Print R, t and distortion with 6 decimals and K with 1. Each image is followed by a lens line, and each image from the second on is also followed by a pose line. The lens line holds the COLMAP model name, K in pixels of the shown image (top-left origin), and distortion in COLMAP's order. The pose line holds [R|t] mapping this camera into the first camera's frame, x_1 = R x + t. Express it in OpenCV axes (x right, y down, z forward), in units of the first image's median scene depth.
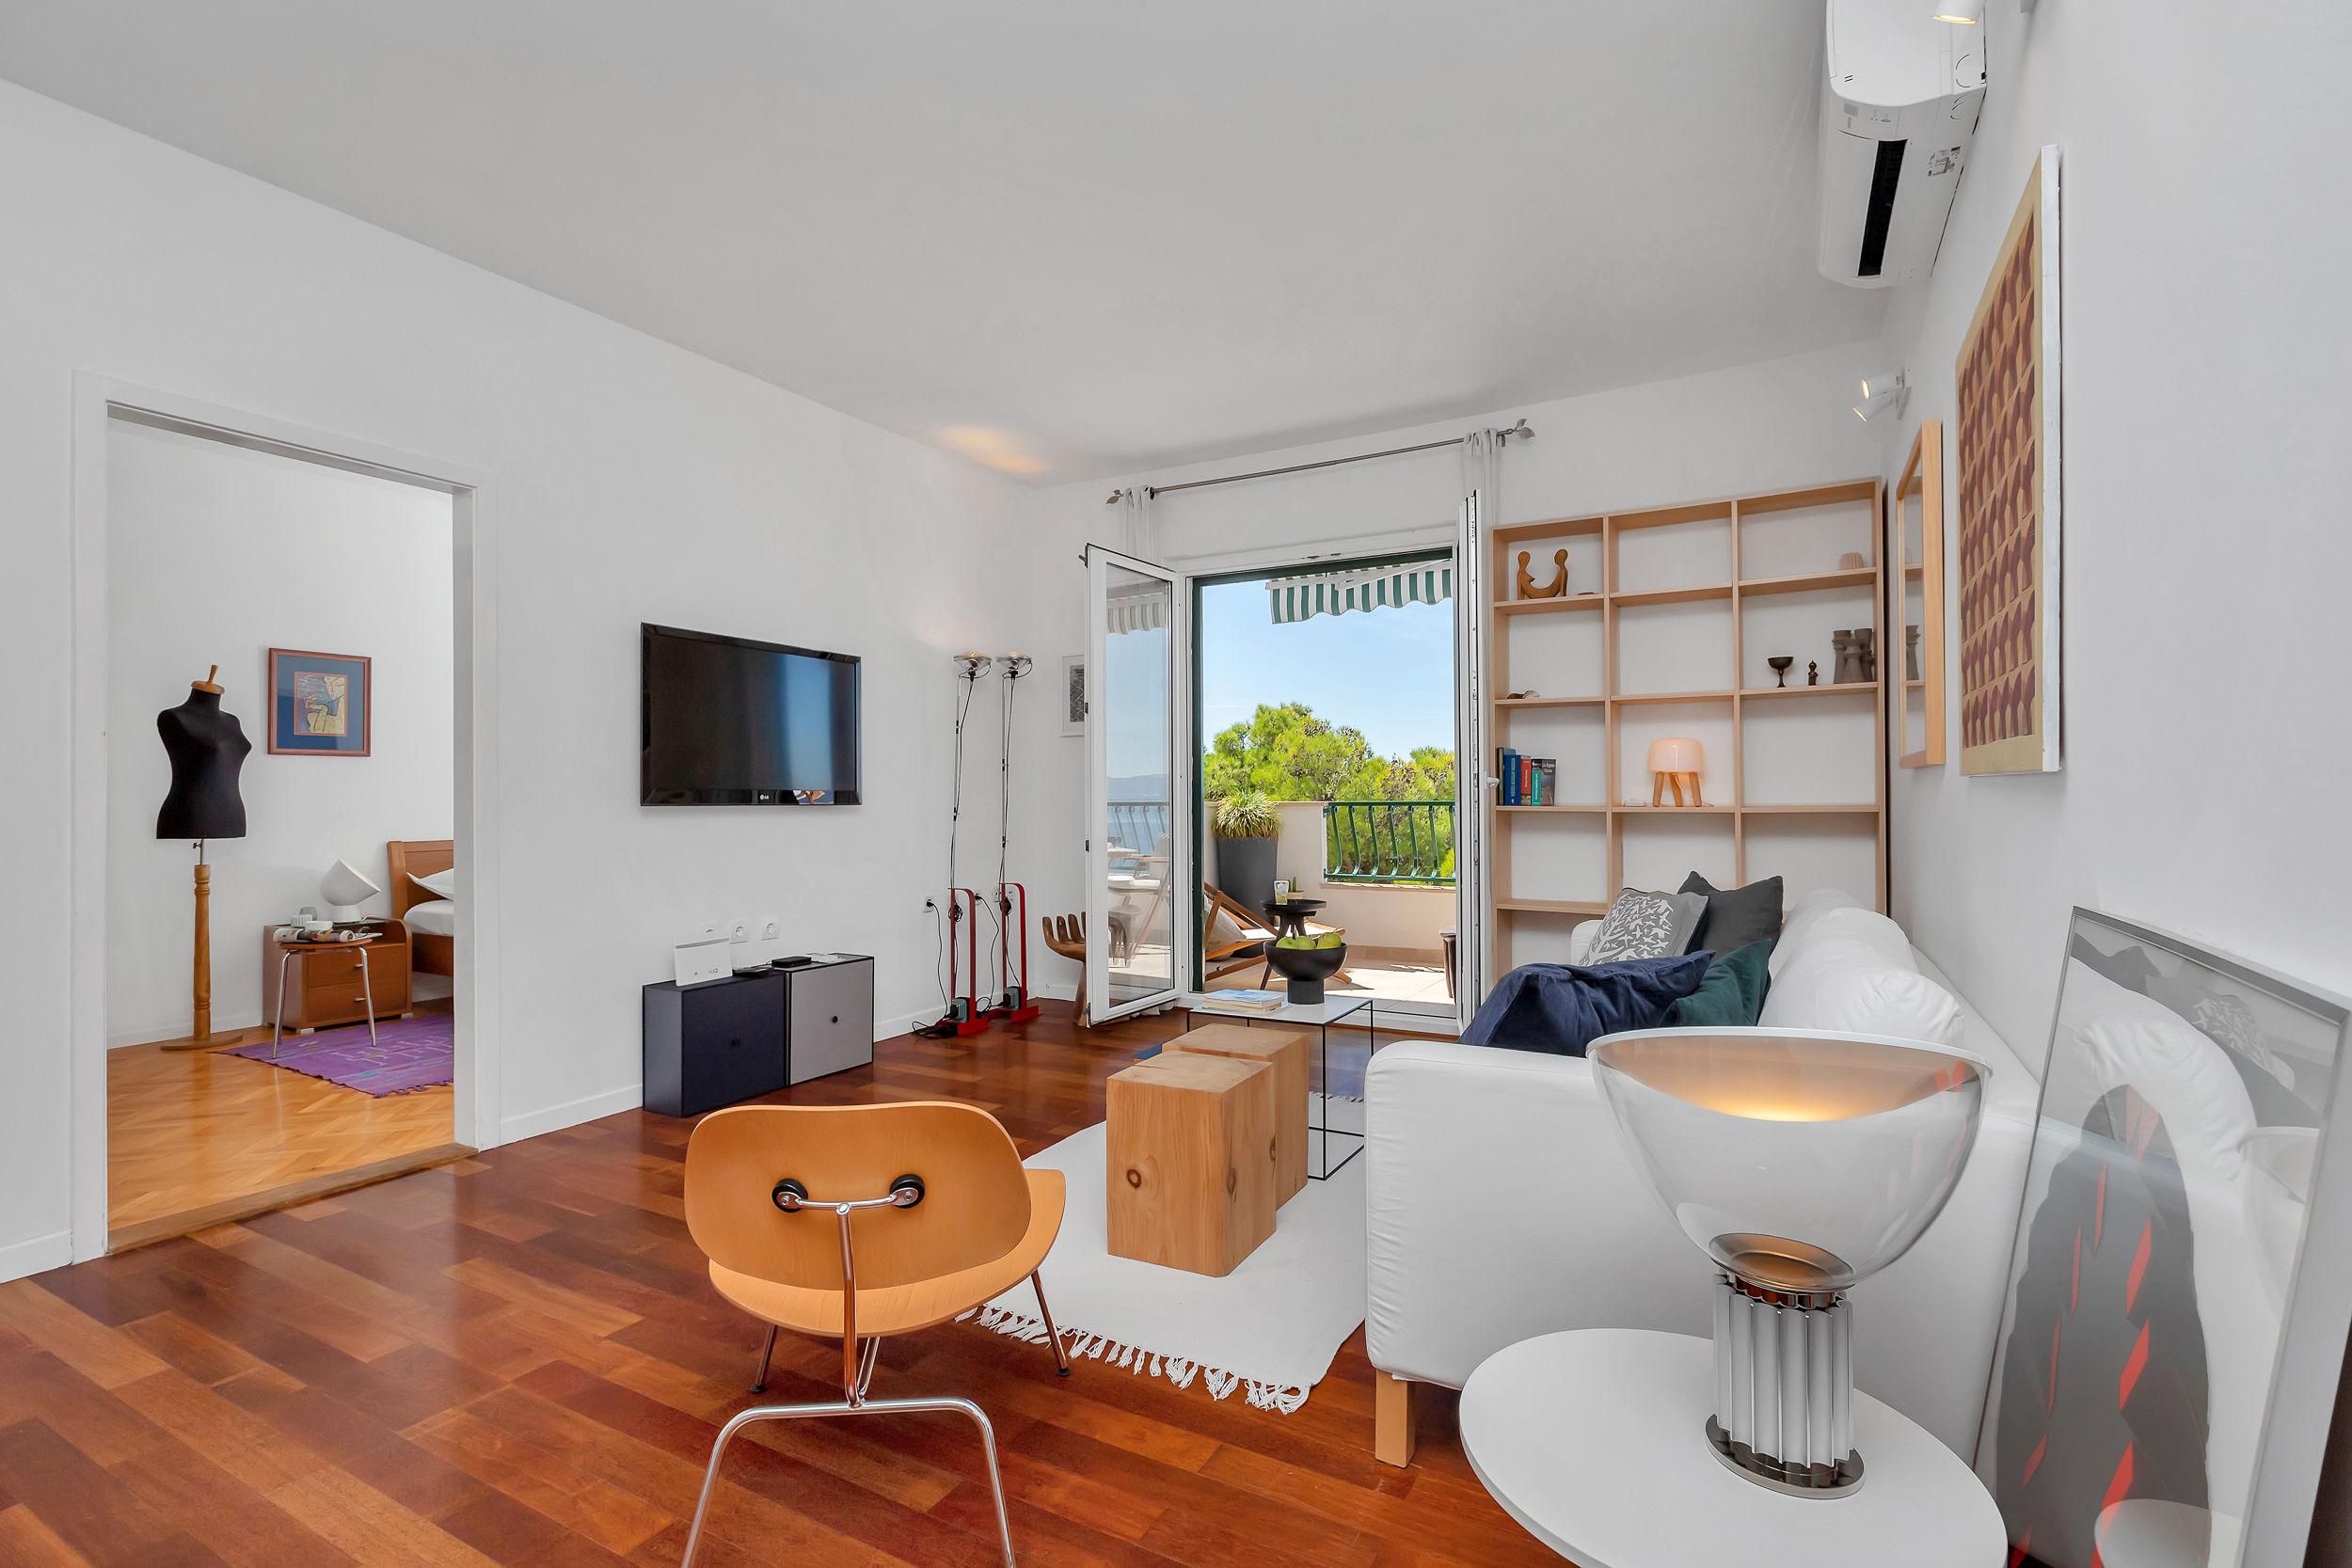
lens RADIAL K [[1070.5, 0, 1183.6], [0, 1070.5, 774.3], [0, 0, 1]] dist [0.000638, -0.000236]
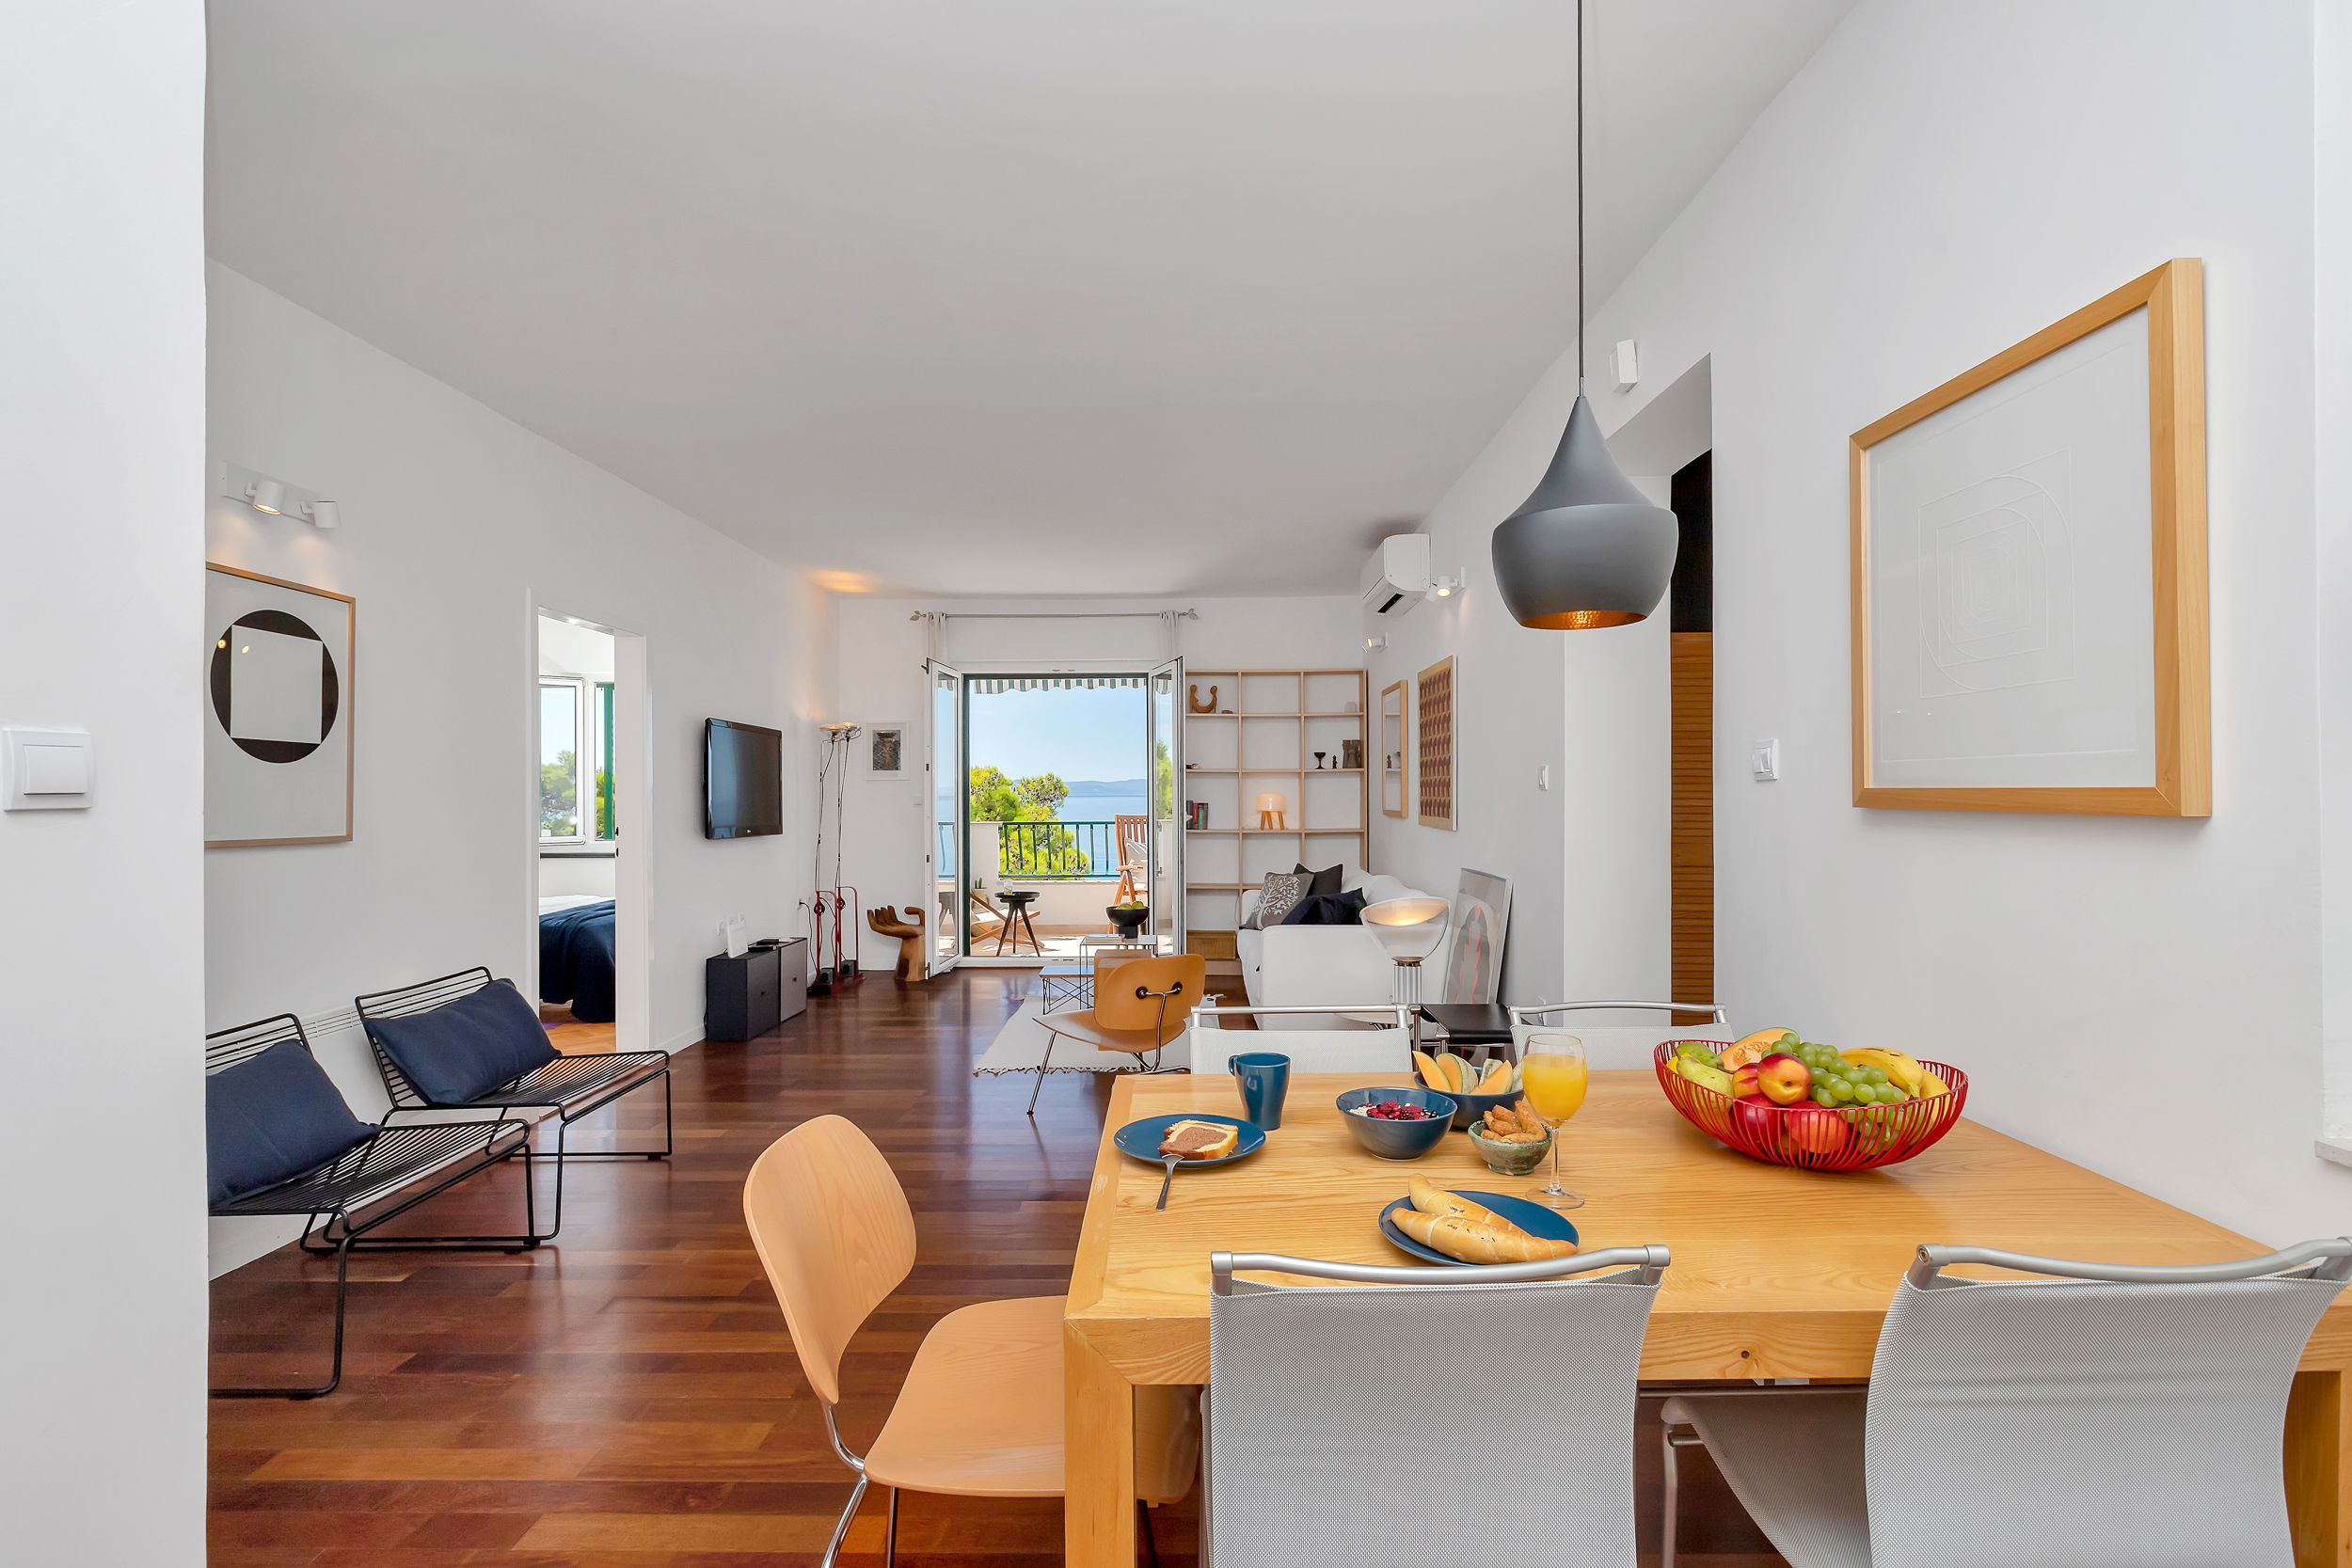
lens RADIAL K [[1087.3, 0, 1176.0], [0, 1087.3, 784.0], [0, 0, 1]] dist [0.001050, -0.000158]
pose [[0.881068, 0.006100, 0.472950, -0.577546], [-0.009139, 0.999950, 0.004127, -0.055148], [-0.472901, -0.007958, 0.881079, -0.586654]]
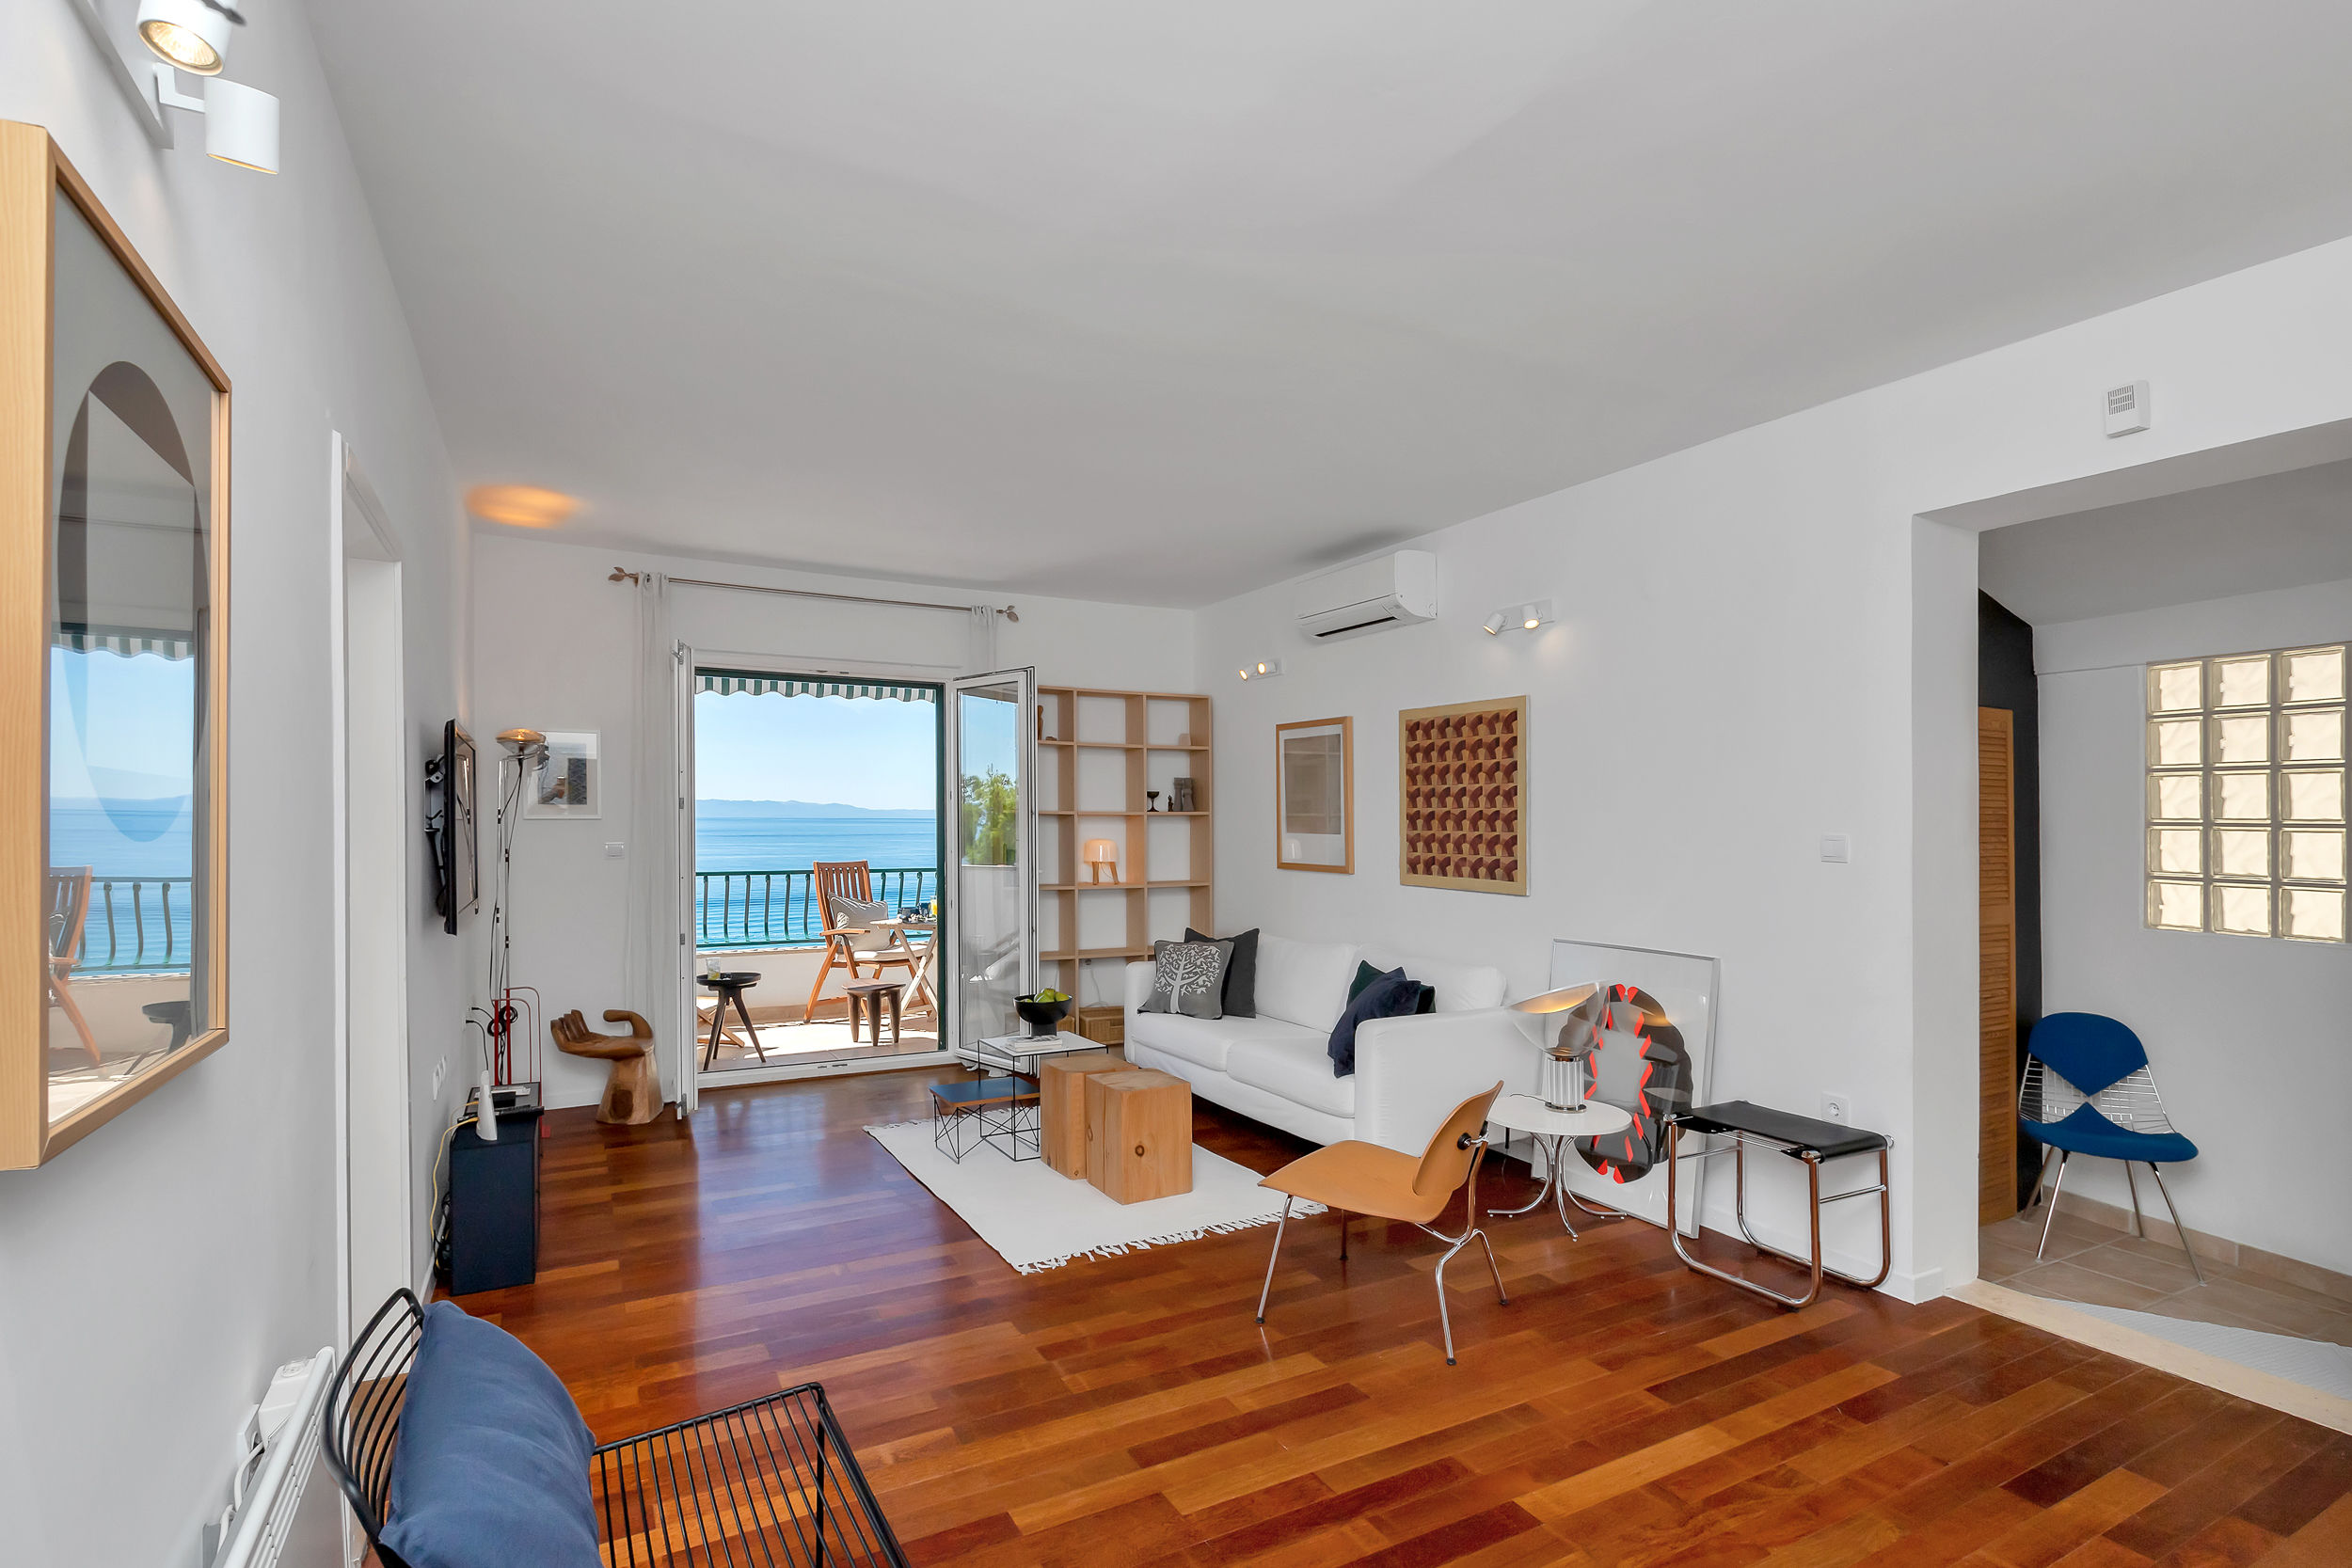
lens RADIAL K [[1140.7, 0, 1176.0], [0, 1140.7, 820.5], [0, 0, 1]] dist [-0.000654, -0.000124]
pose [[0.532328, 0.007762, 0.846503, -0.862039], [-0.024716, 0.999674, 0.006376, -0.073846], [-0.846177, -0.024316, 0.532346, 0.038160]]
